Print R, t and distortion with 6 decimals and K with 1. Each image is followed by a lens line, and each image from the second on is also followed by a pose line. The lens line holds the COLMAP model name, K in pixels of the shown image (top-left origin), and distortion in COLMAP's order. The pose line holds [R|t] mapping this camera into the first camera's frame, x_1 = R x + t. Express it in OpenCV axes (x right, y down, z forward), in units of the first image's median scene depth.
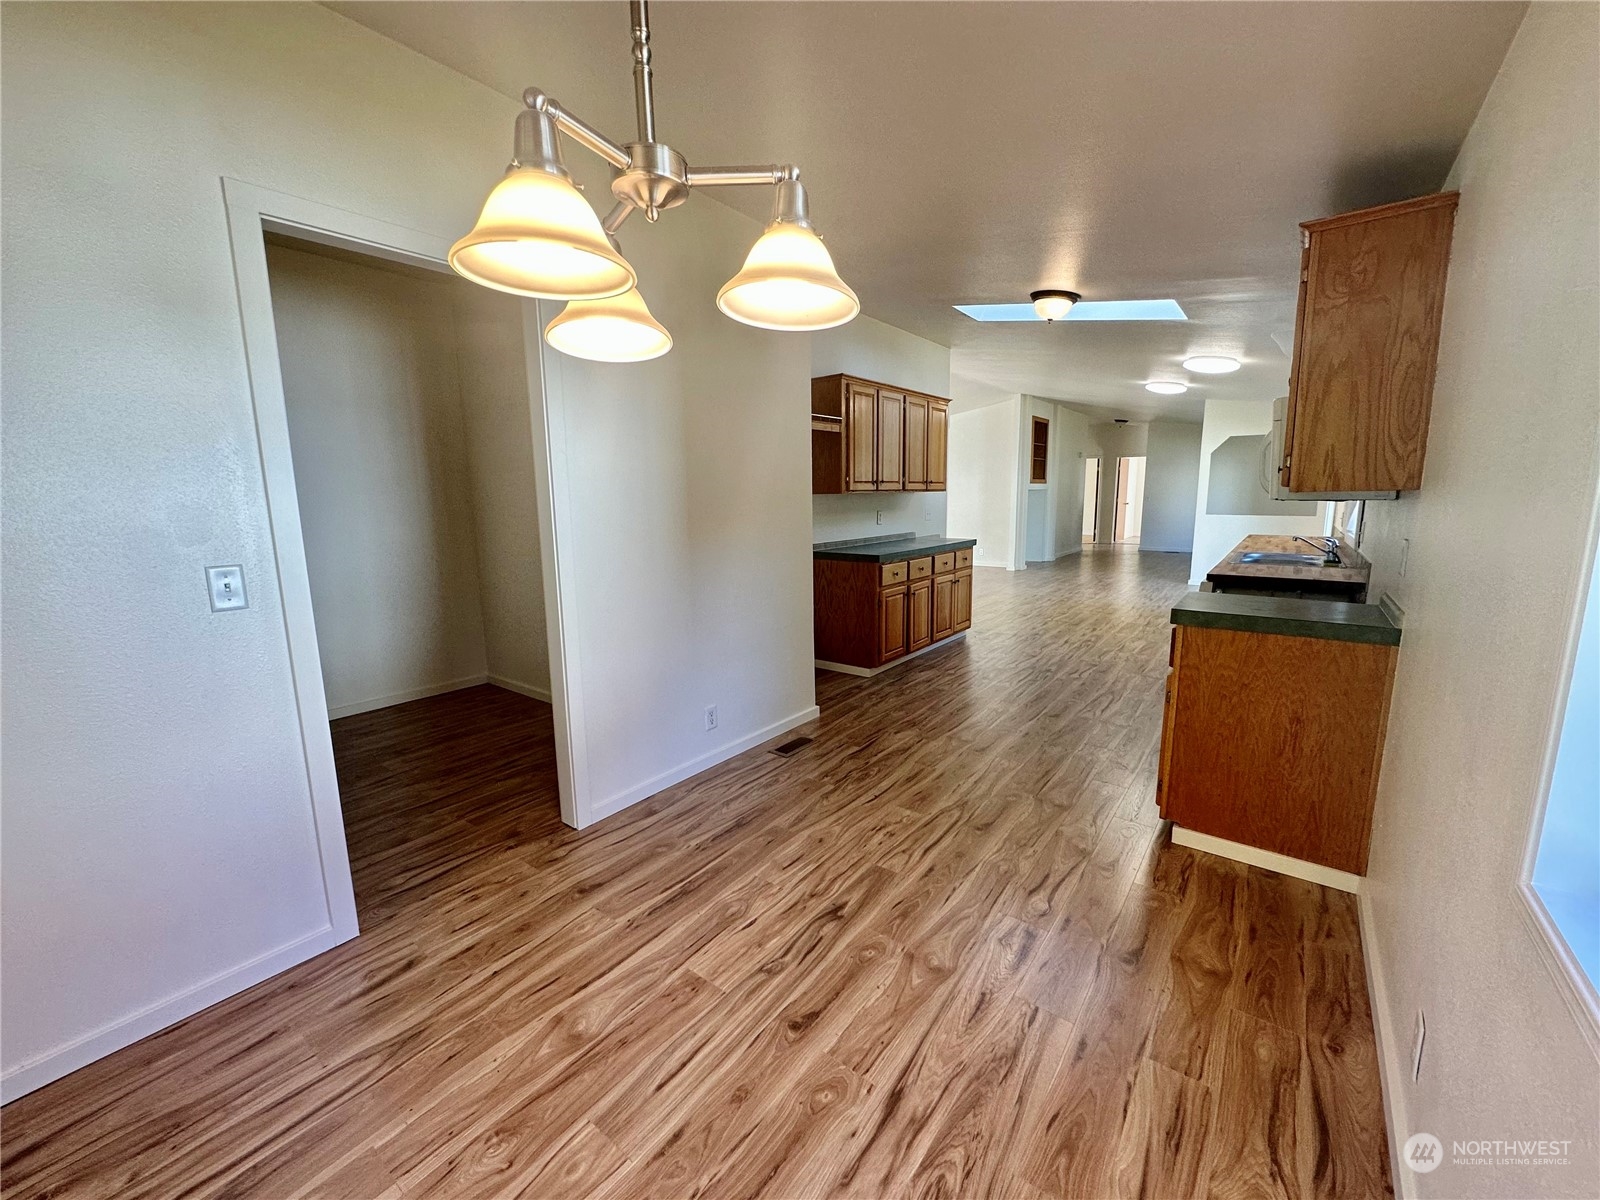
lens RADIAL K [[637.0, 0, 800.0], [0, 637.0, 600.0], [0, 0, 1]] dist [-0.003422, -0.000246]
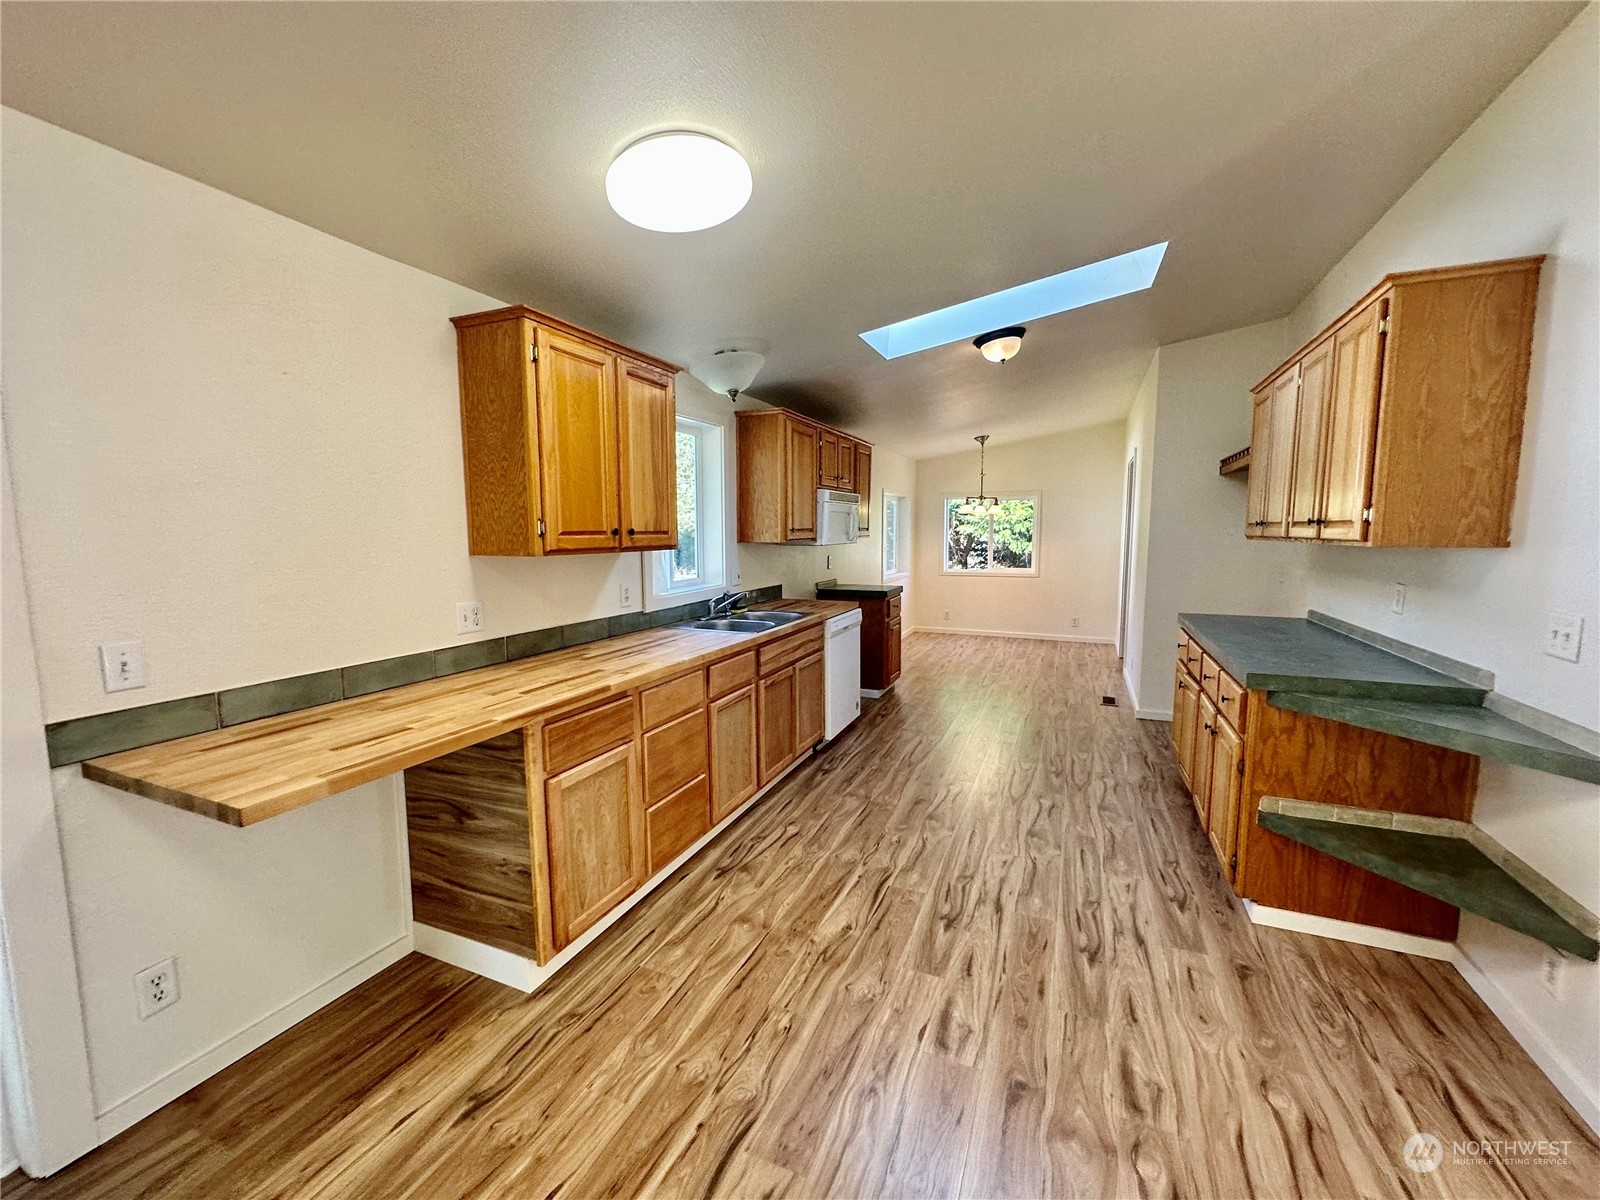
lens RADIAL K [[637.0, 0, 800.0], [0, 637.0, 600.0], [0, 0, 1]] dist [-0.003422, -0.000246]
pose [[-0.969563, 0.046622, -0.240363, 0.674394], [-0.020780, 0.962493, 0.270510, -0.252591], [0.243959, 0.267272, -0.932228, 1.383544]]
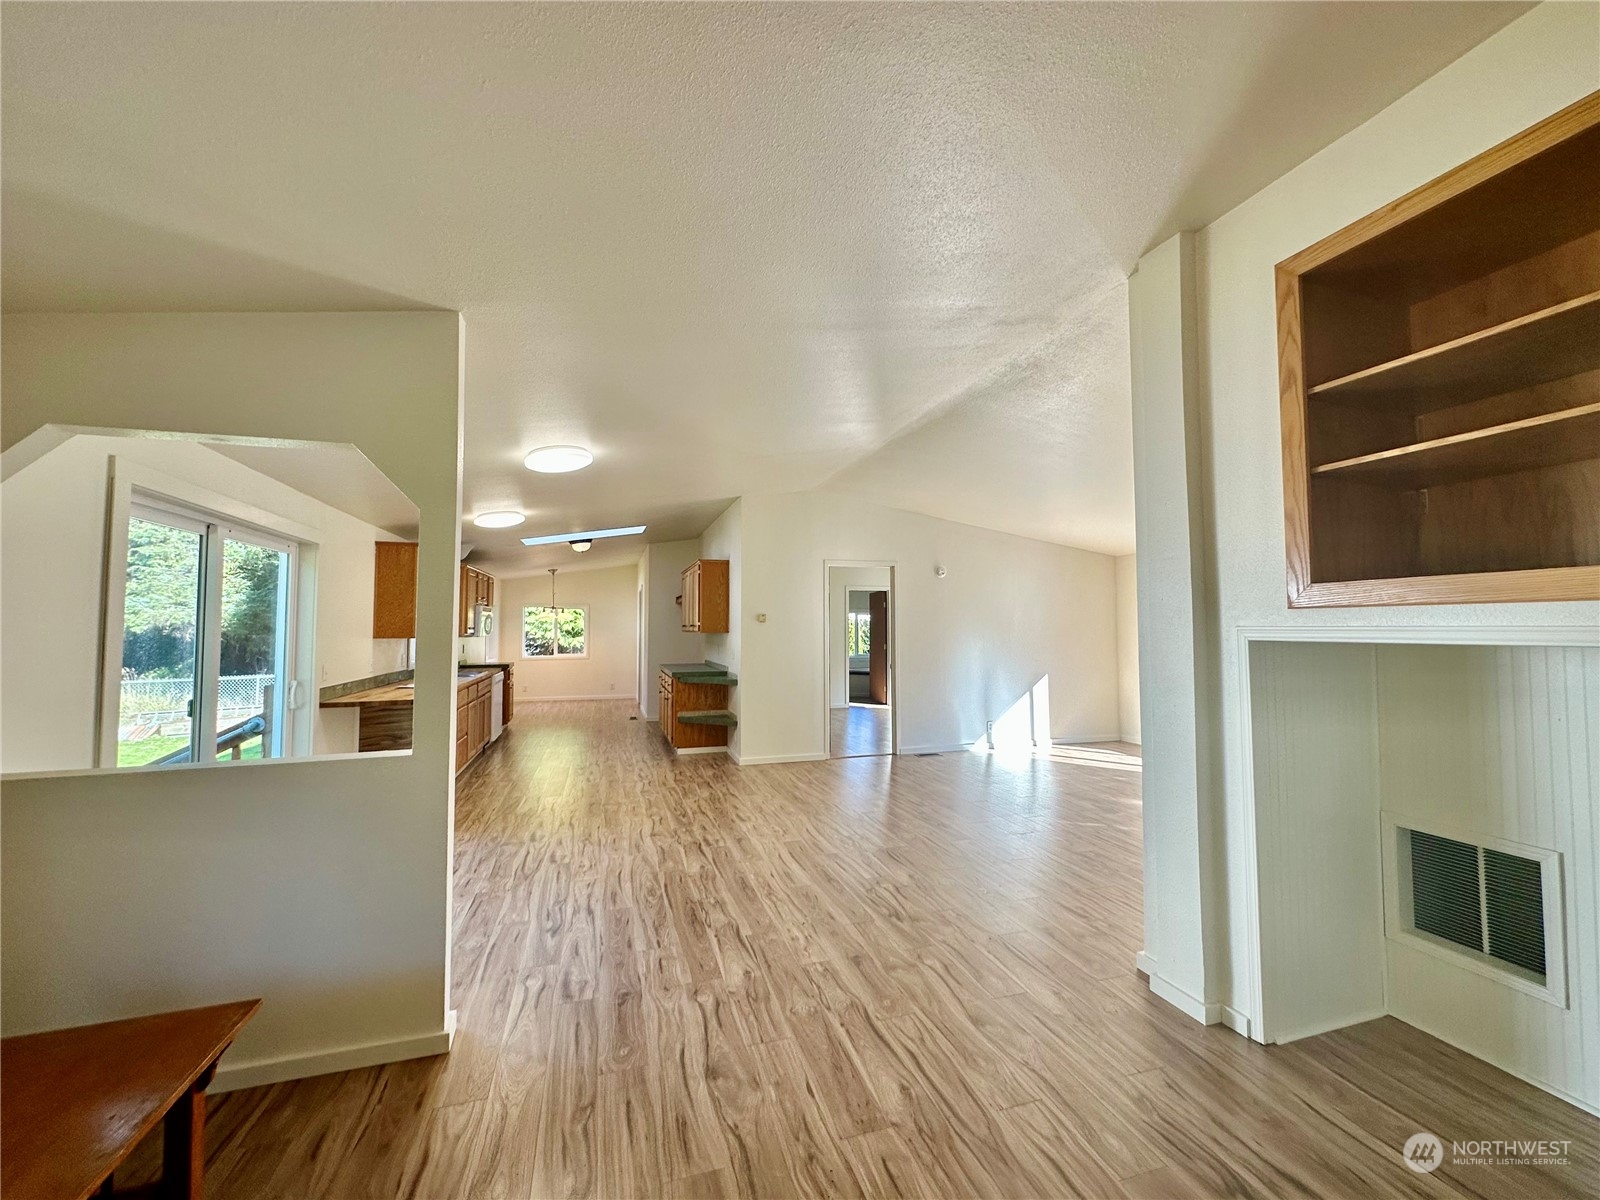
lens RADIAL K [[637.0, 0, 800.0], [0, 637.0, 600.0], [0, 0, 1]] dist [-0.003422, -0.000246]
pose [[-0.576111, -0.017459, -0.817185, 1.219683], [-0.122379, 0.990345, 0.065118, -0.368171], [0.808158, 0.137521, -0.572685, 2.027123]]
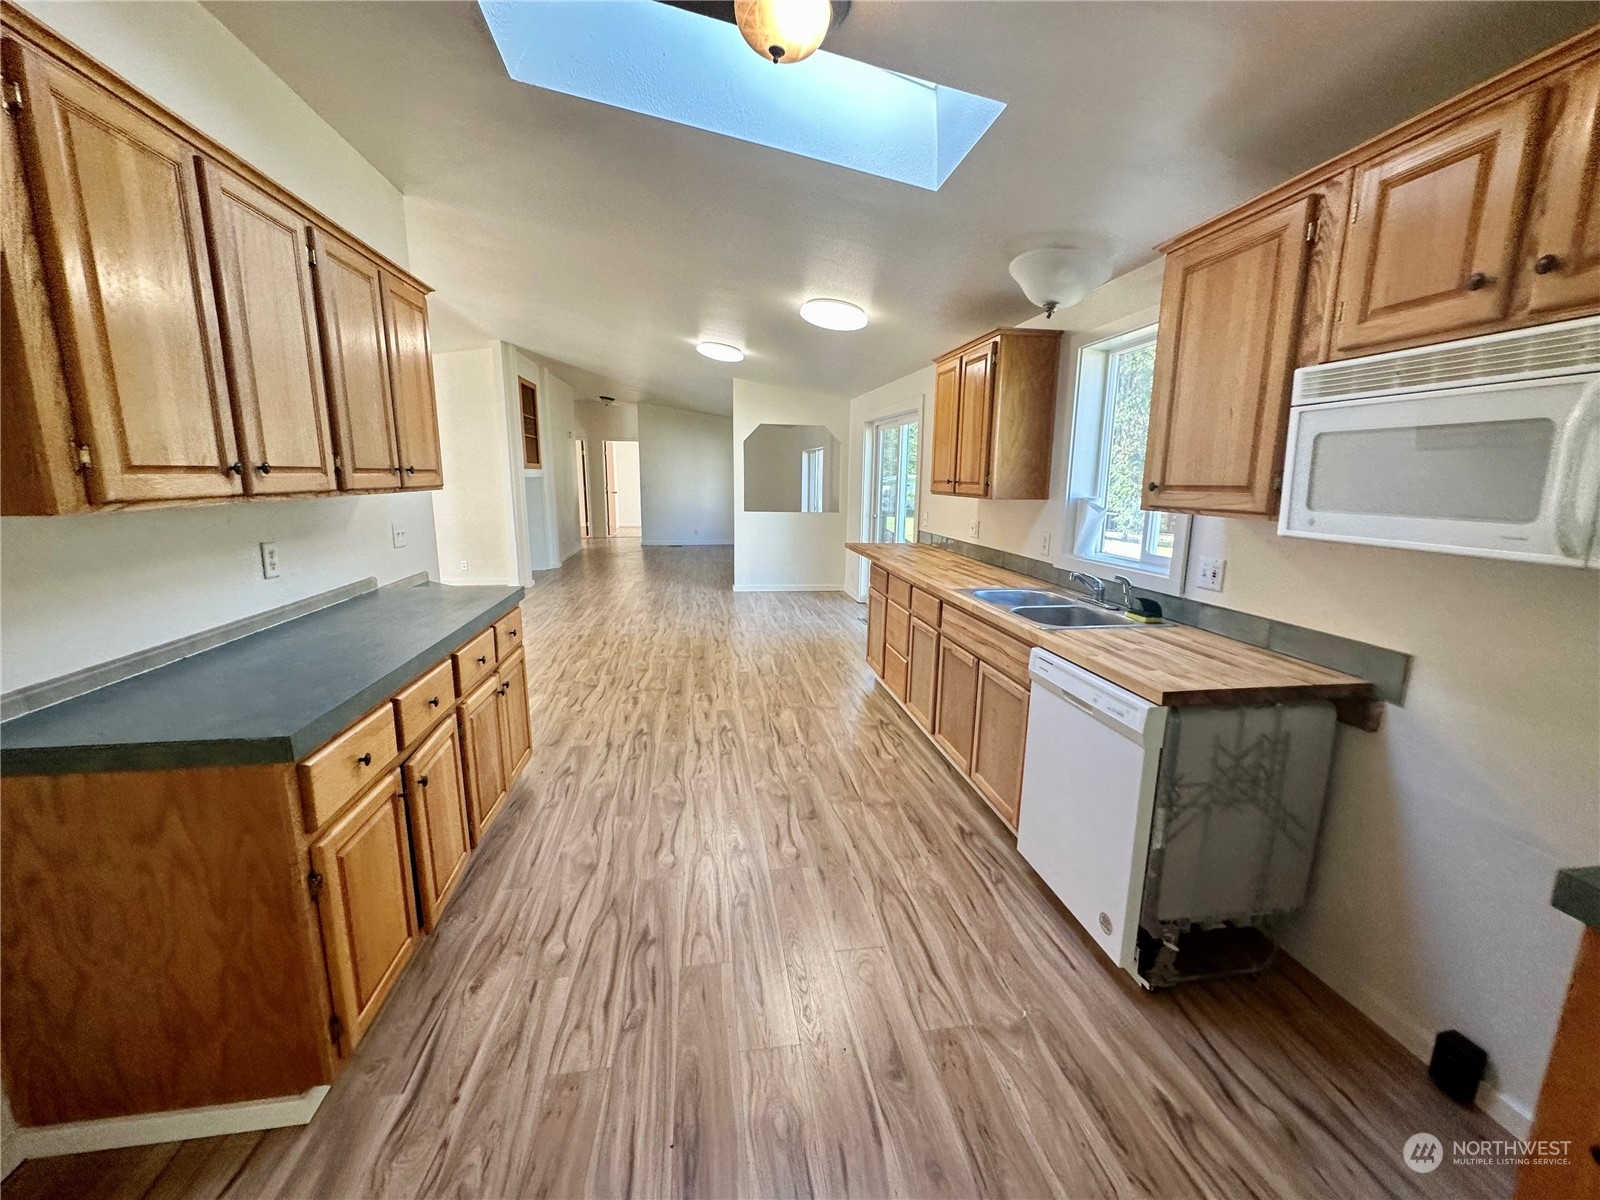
lens RADIAL K [[637.0, 0, 800.0], [0, 637.0, 600.0], [0, 0, 1]] dist [-0.003422, -0.000246]
pose [[0.687533, -0.116472, 0.716751, 0.071606], [0.096472, 0.992954, 0.068815, -0.106730], [-0.719716, 0.021833, 0.693925, 0.539215]]
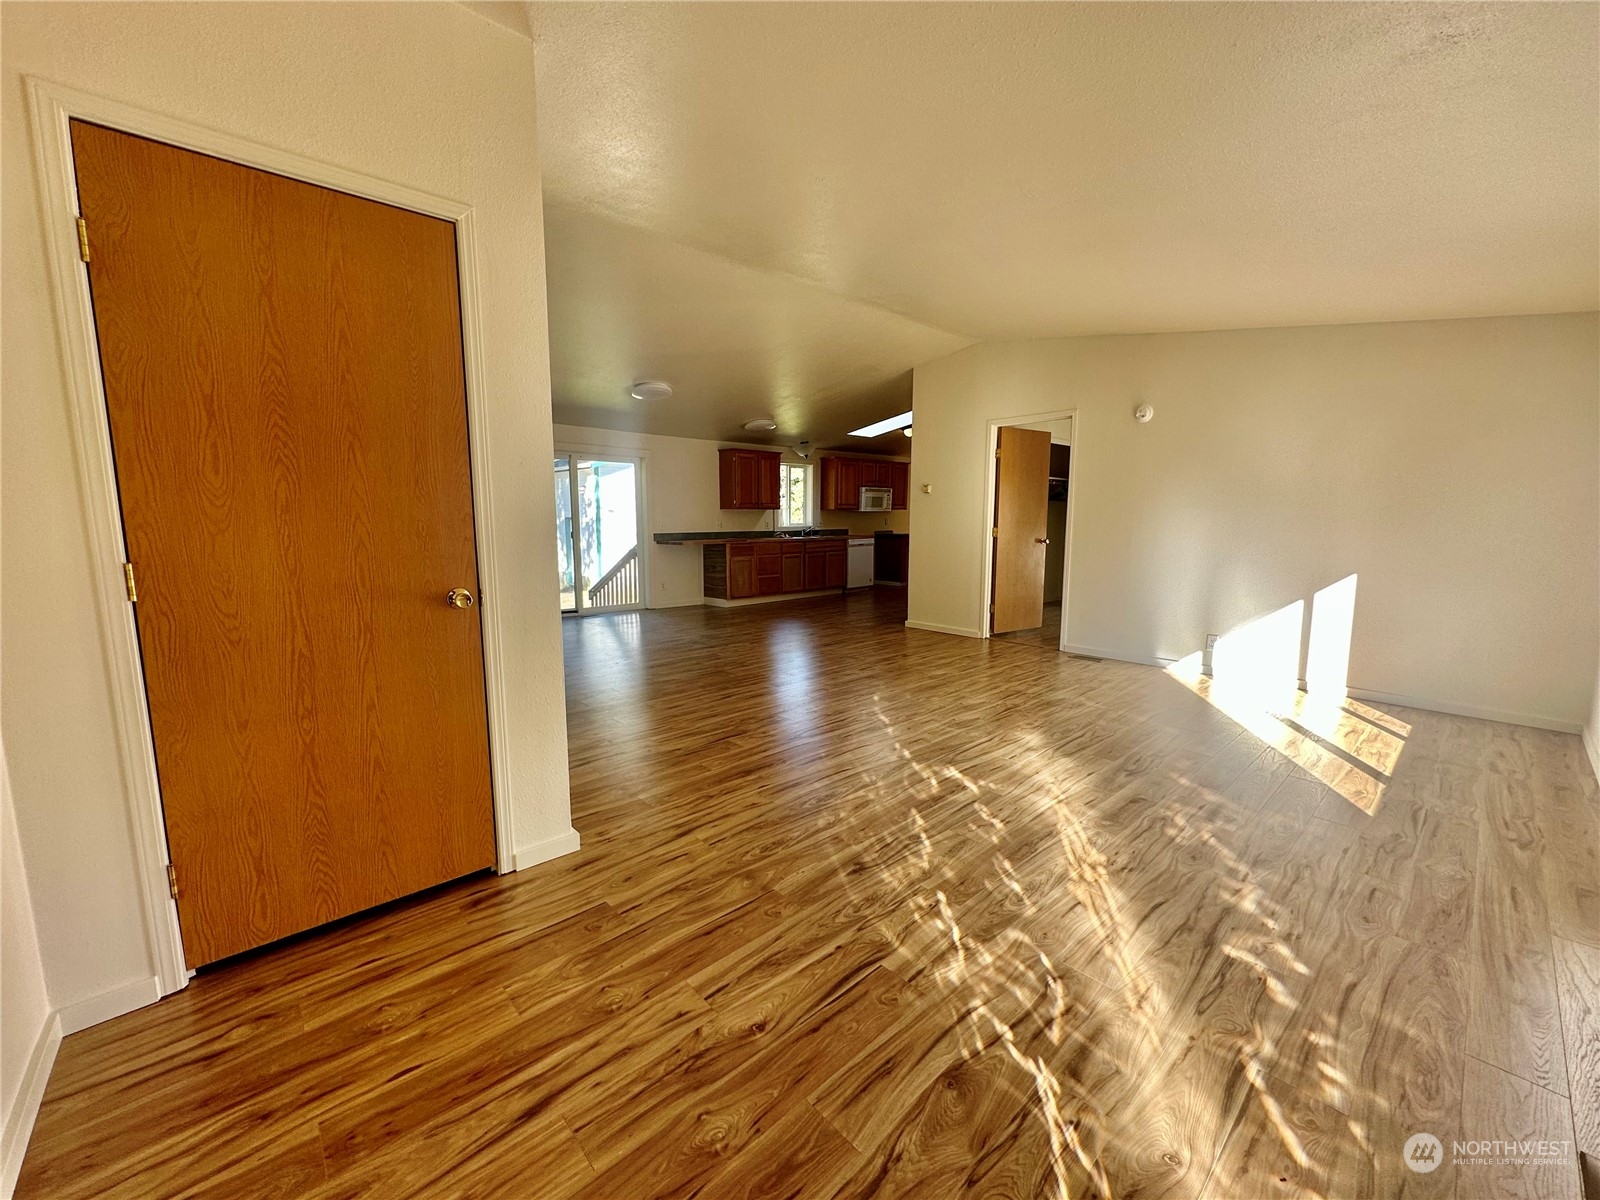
lens RADIAL K [[637.0, 0, 800.0], [0, 637.0, 600.0], [0, 0, 1]] dist [-0.003422, -0.000246]
pose [[-0.985019, -0.005841, 0.172349, 0.283683], [0.044620, 0.956760, 0.287435, -0.406131], [-0.166576, 0.290819, -0.942166, 2.548738]]
